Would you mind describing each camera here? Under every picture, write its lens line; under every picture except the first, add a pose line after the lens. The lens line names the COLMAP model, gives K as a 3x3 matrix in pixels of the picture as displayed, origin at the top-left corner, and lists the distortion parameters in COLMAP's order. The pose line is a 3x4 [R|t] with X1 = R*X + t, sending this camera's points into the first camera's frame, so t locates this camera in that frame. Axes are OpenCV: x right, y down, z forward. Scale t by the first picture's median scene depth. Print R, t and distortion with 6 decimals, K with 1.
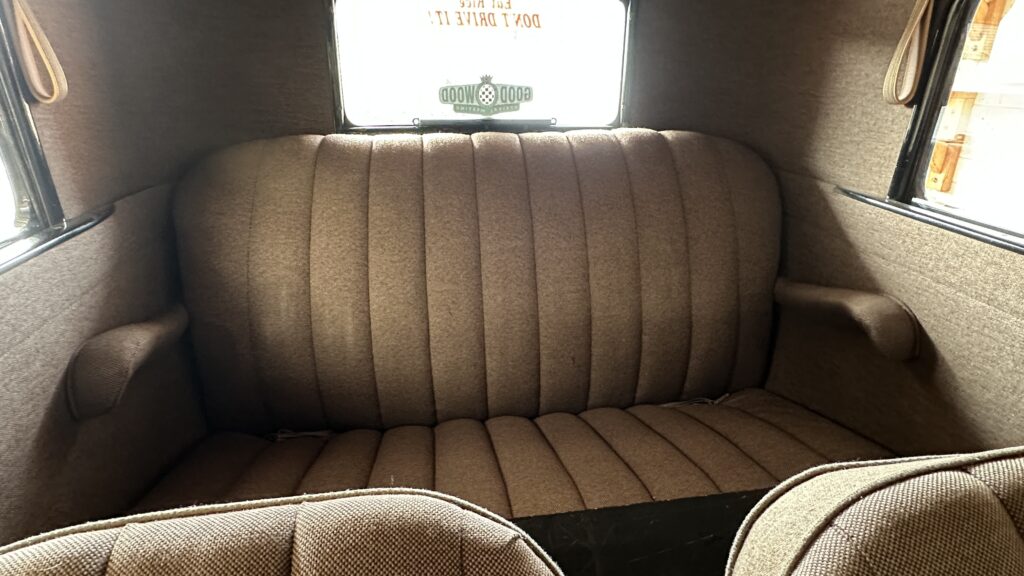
lens RADIAL K [[590.3, 0, 515.9], [0, 590.3, 300.4], [0, 0, 1]] dist [-0.003577, -0.000719]
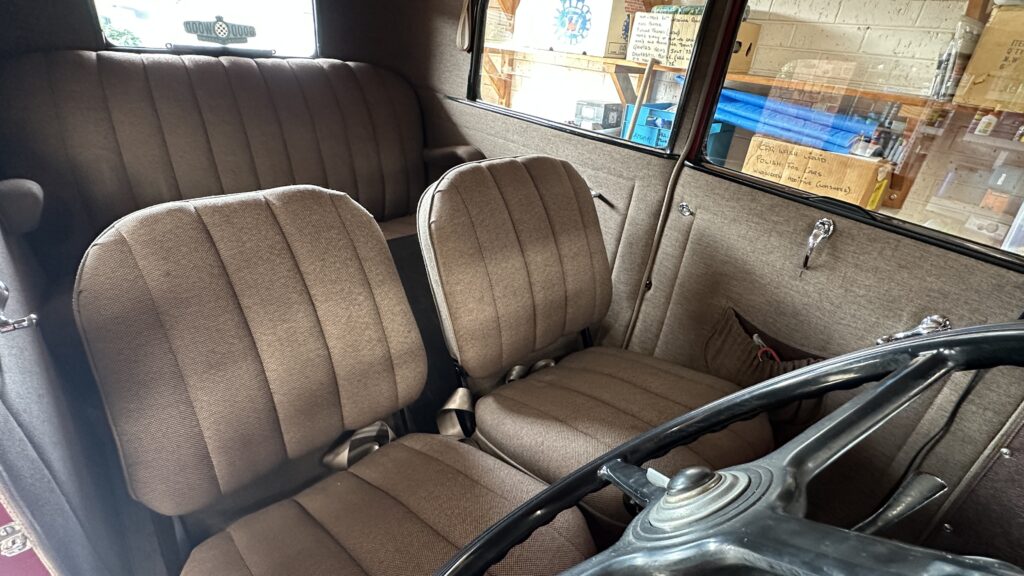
lens RADIAL K [[476.5, 0, 512.0], [0, 476.5, 288.0], [0, 0, 1]] dist [-0.003468, -0.000376]
pose [[0.833984, -0.193842, 0.516620, -0.190299], [0.122090, 0.977883, 0.169823, 0.174865], [-0.538112, -0.078555, 0.839205, -0.451323]]
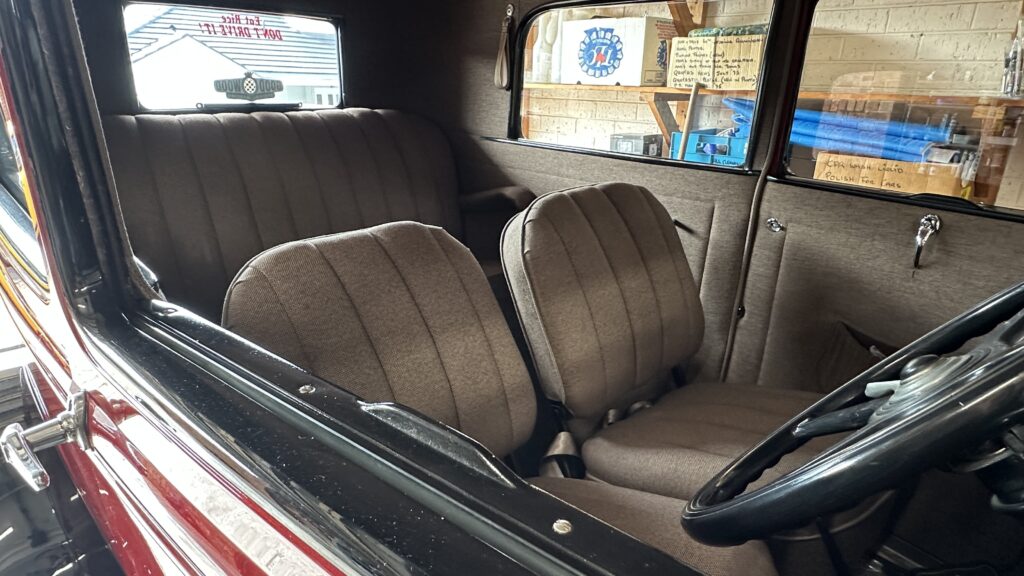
lens RADIAL K [[590.3, 0, 515.9], [0, 590.3, 300.4], [0, 0, 1]] dist [-0.003577, -0.000719]
pose [[0.812318, -0.193255, 0.550265, -0.418459], [0.201091, 0.978455, 0.046780, 0.214047], [-0.547449, 0.072653, 0.833679, -0.478898]]
